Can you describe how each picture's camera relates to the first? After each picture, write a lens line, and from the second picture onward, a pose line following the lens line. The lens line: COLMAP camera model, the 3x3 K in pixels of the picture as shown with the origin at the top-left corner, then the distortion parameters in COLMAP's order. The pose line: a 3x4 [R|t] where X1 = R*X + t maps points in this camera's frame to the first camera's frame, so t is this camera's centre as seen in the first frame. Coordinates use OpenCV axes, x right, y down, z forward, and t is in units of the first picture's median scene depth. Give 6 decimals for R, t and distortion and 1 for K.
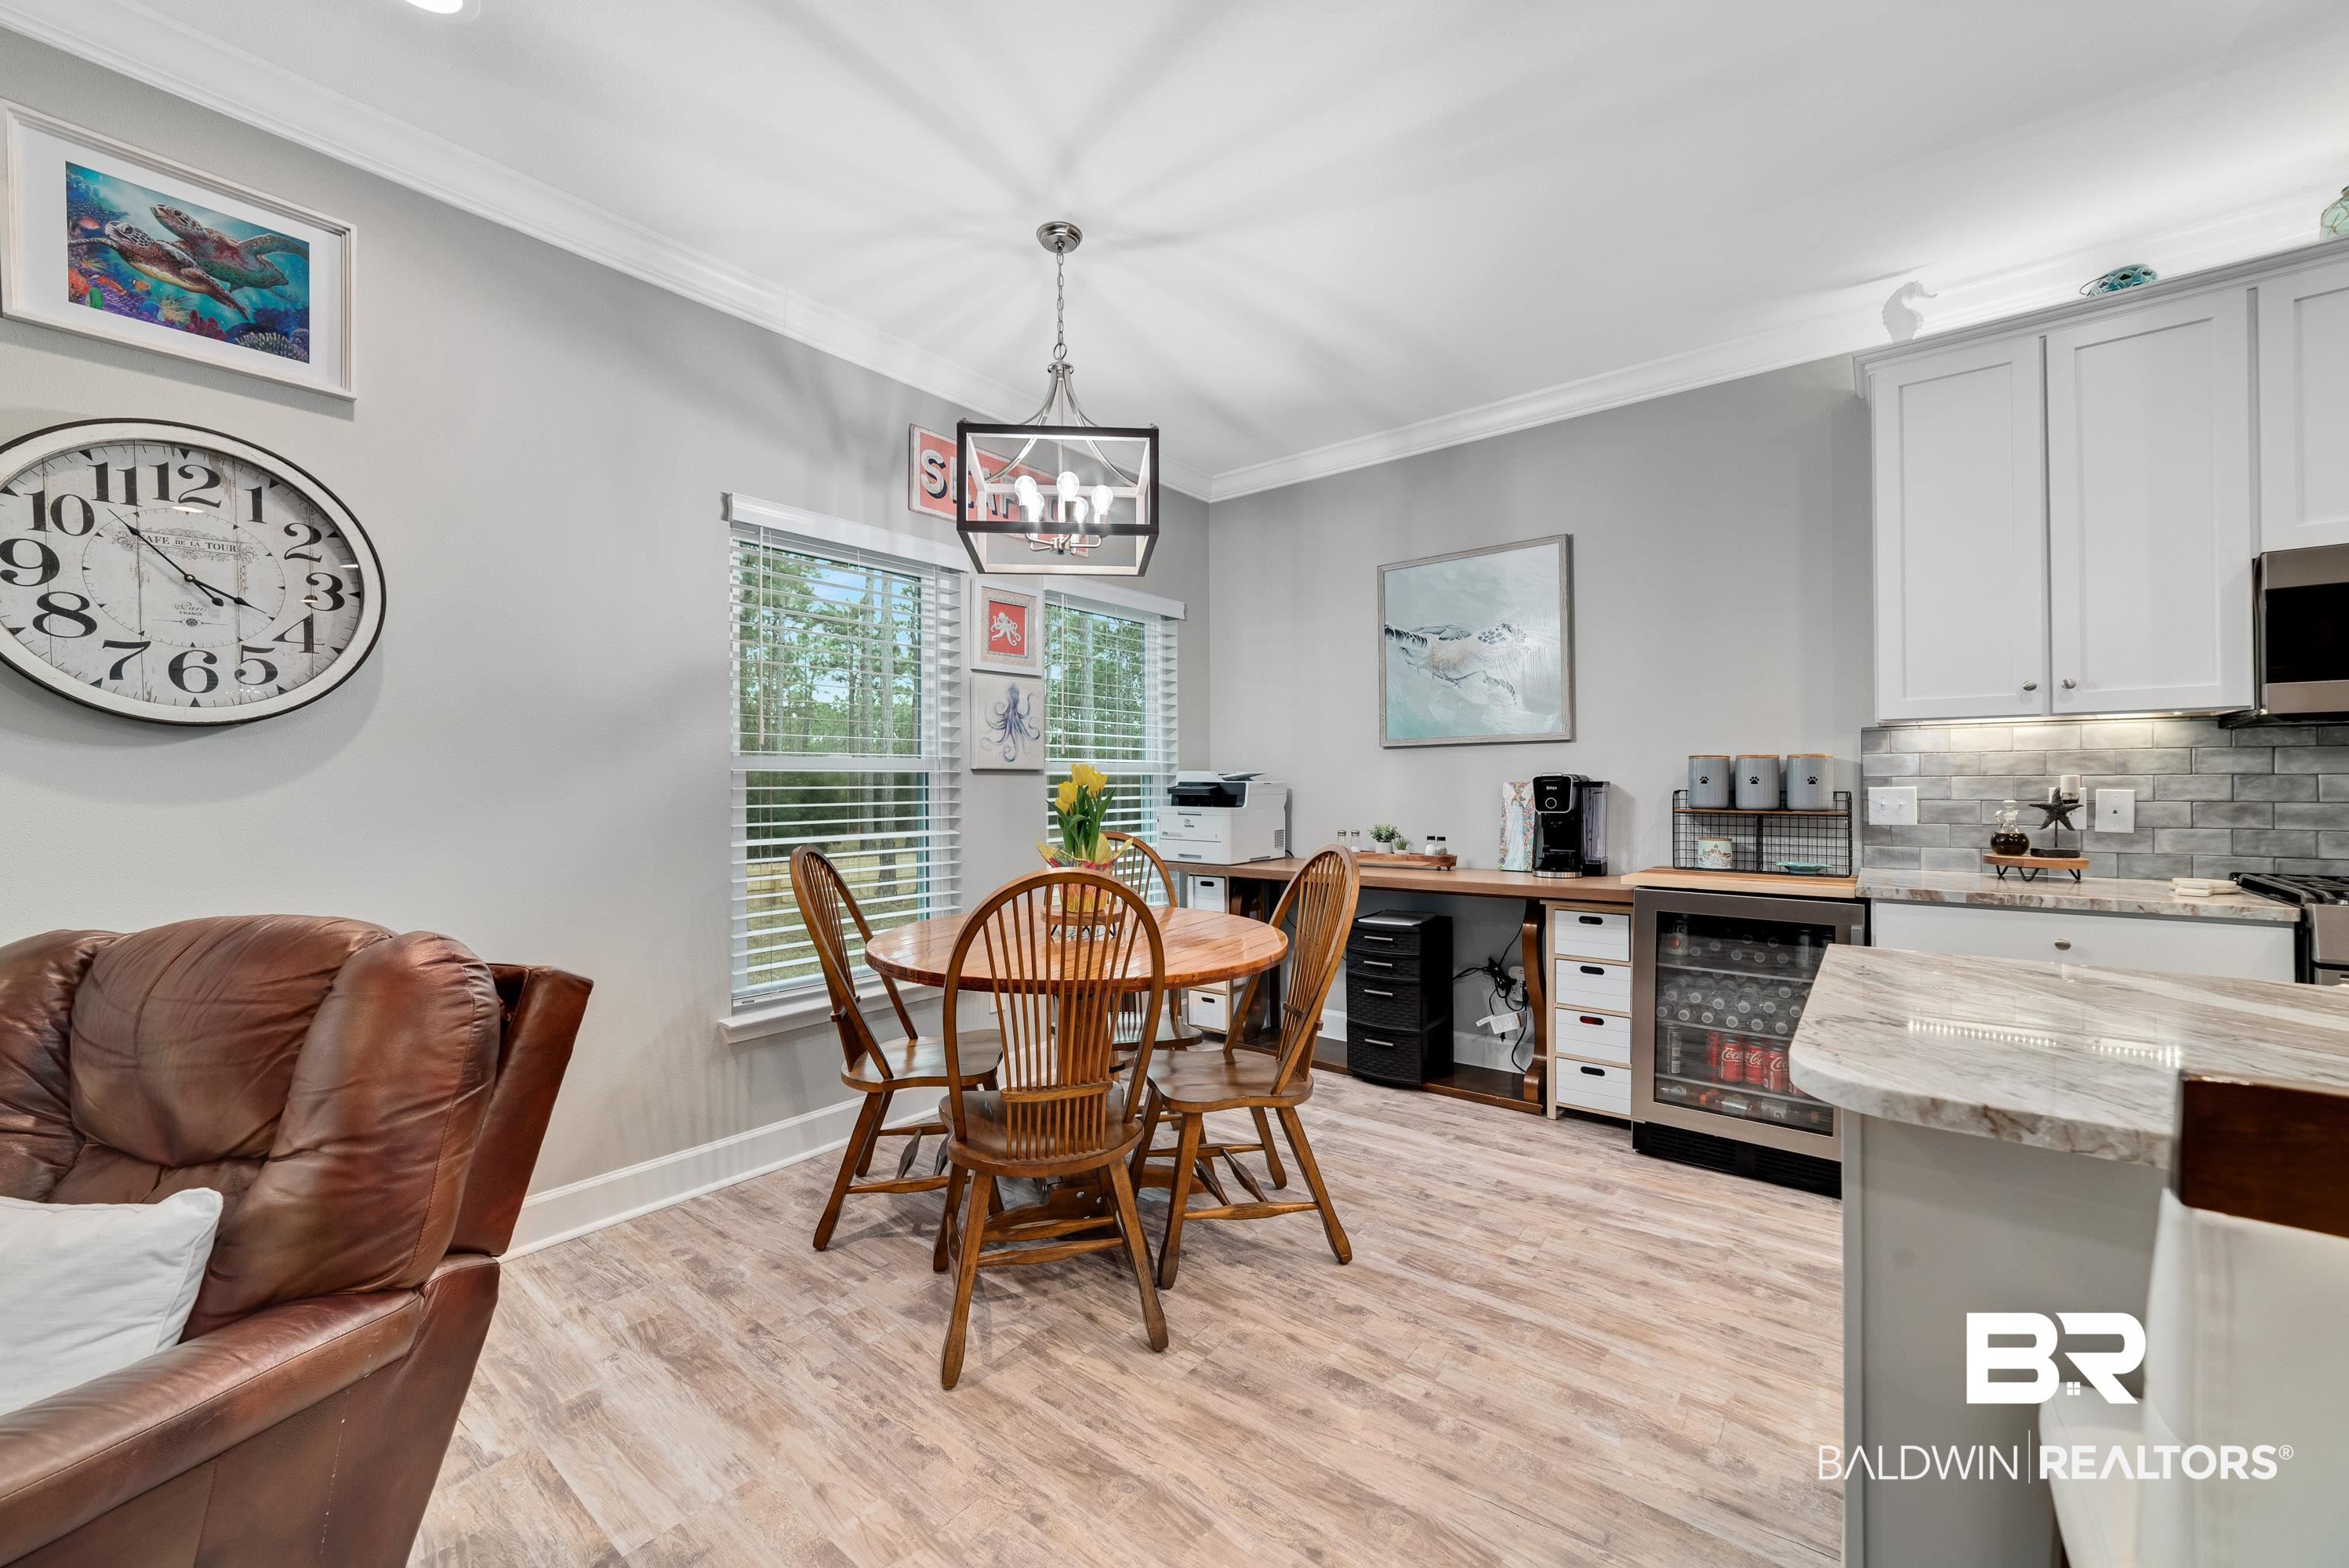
lens RADIAL K [[907.5, 0, 1177.0], [0, 907.5, 784.3], [0, 0, 1]] dist [-0.017608, 0.006840]
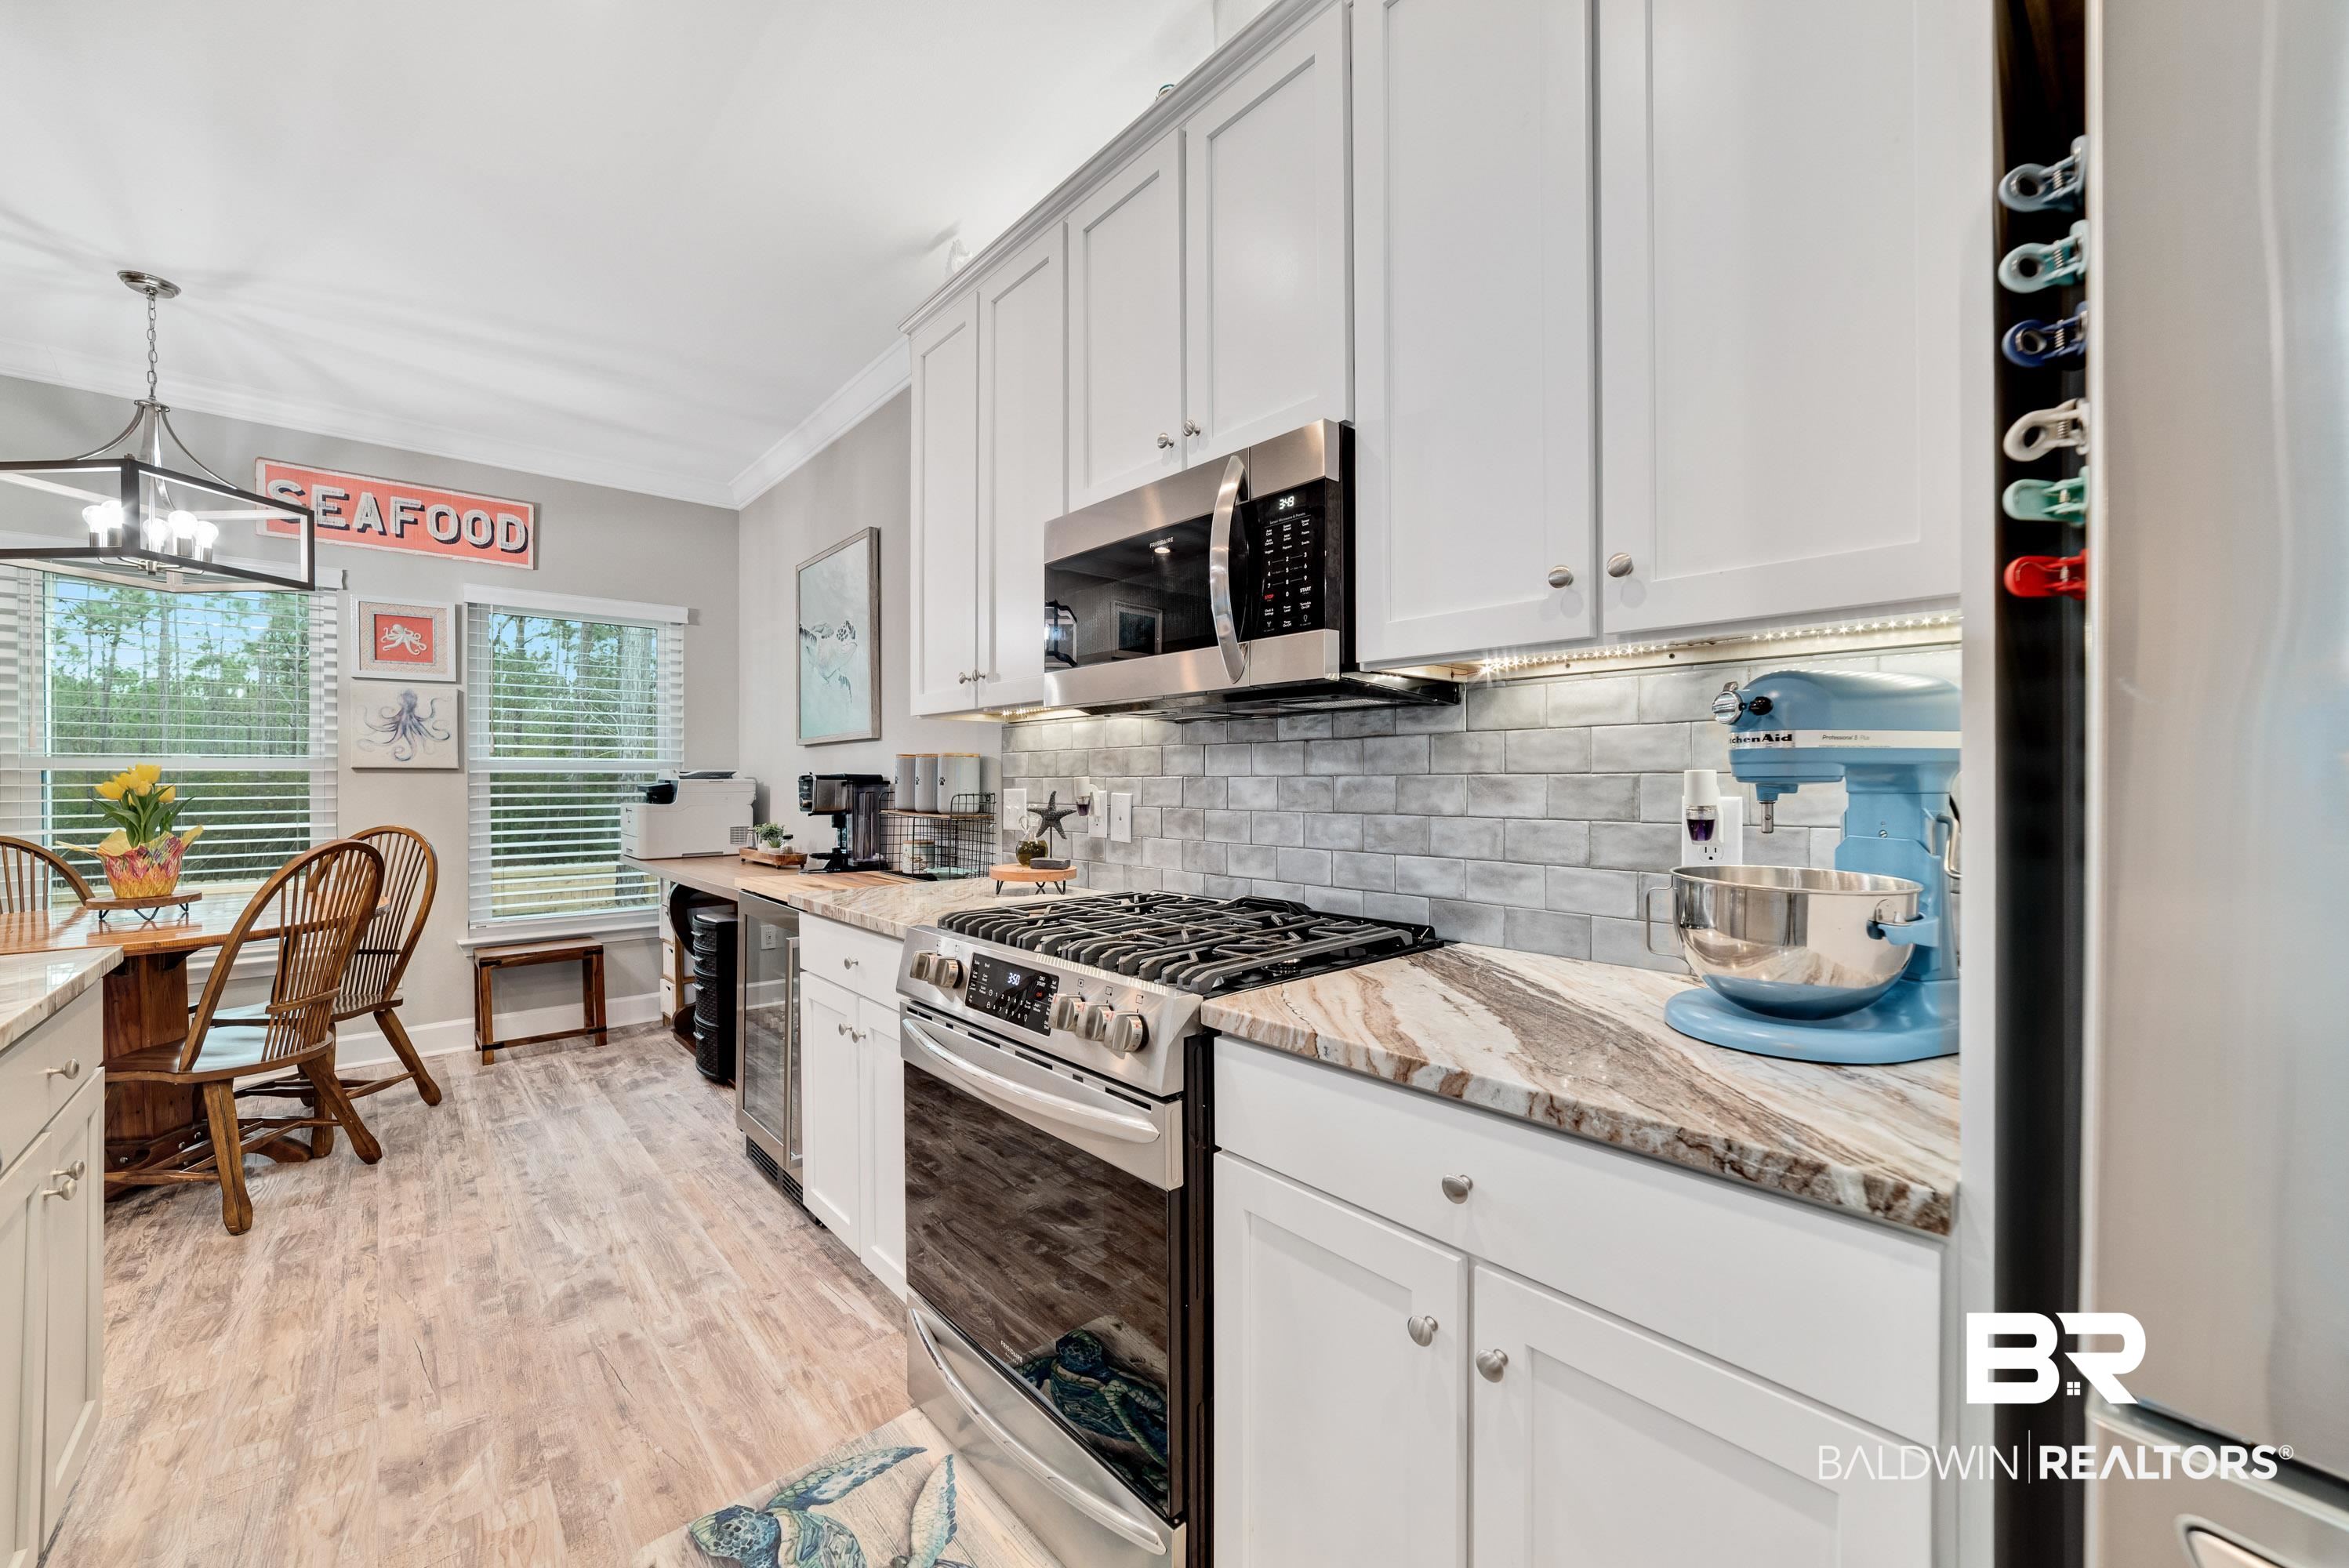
lens RADIAL K [[907.5, 0, 1181.1], [0, 907.5, 785.1], [0, 0, 1]] dist [-0.017608, 0.006840]
pose [[0.985385, 0.004034, -0.170292, 1.284155], [-0.002872, 0.999971, 0.007069, -0.008910], [0.170316, -0.006476, 0.985368, 0.132368]]
